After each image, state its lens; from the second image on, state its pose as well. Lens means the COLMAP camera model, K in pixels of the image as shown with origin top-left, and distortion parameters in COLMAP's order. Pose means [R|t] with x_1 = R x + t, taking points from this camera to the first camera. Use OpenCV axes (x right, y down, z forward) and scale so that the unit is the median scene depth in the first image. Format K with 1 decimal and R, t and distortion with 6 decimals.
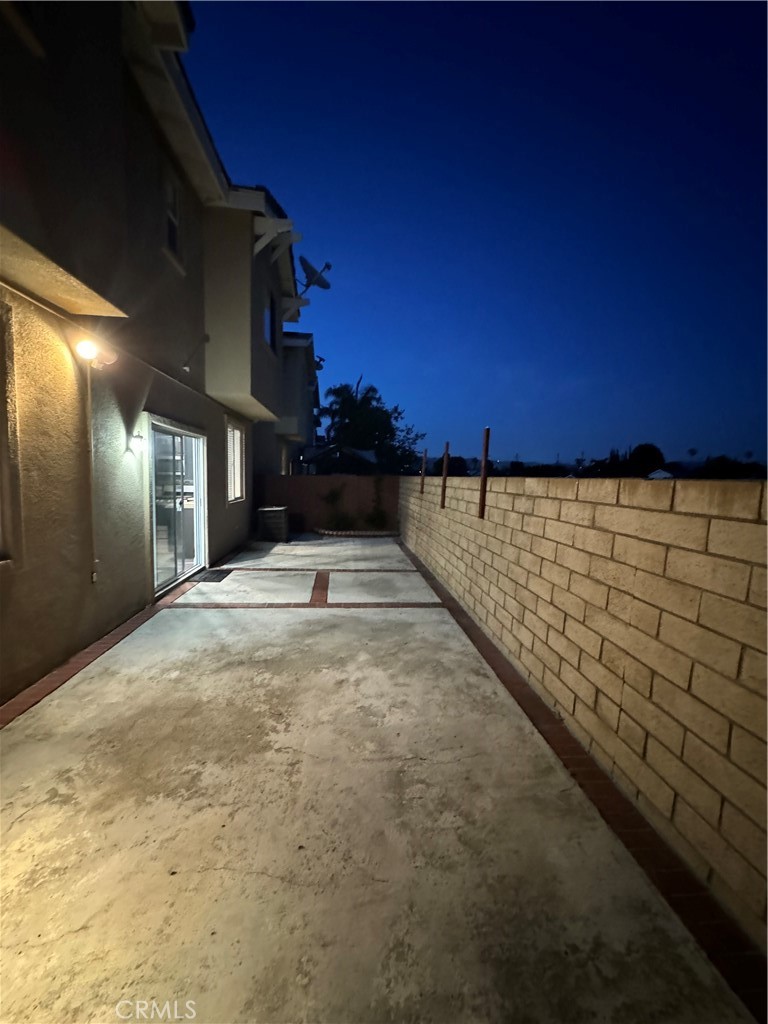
lens RADIAL K [[407.8, 0, 381.2], [0, 407.8, 518.6], [0, 0, 1]] dist [-0.001320, 0.000475]
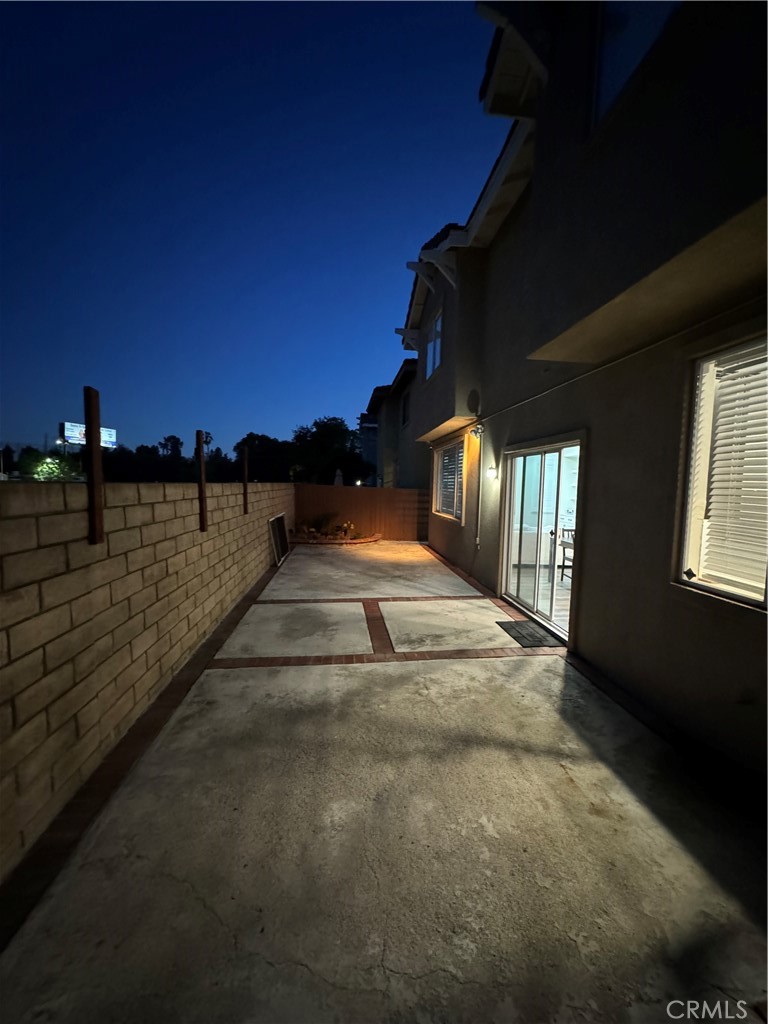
lens RADIAL K [[407.8, 0, 386.2], [0, 407.8, 513.8], [0, 0, 1]] dist [-0.001320, 0.000475]
pose [[-0.998400, -0.050817, -0.024782, -0.161110], [-0.054336, 0.983558, 0.172223, -0.231064], [0.015623, 0.173294, -0.984746, 2.092659]]
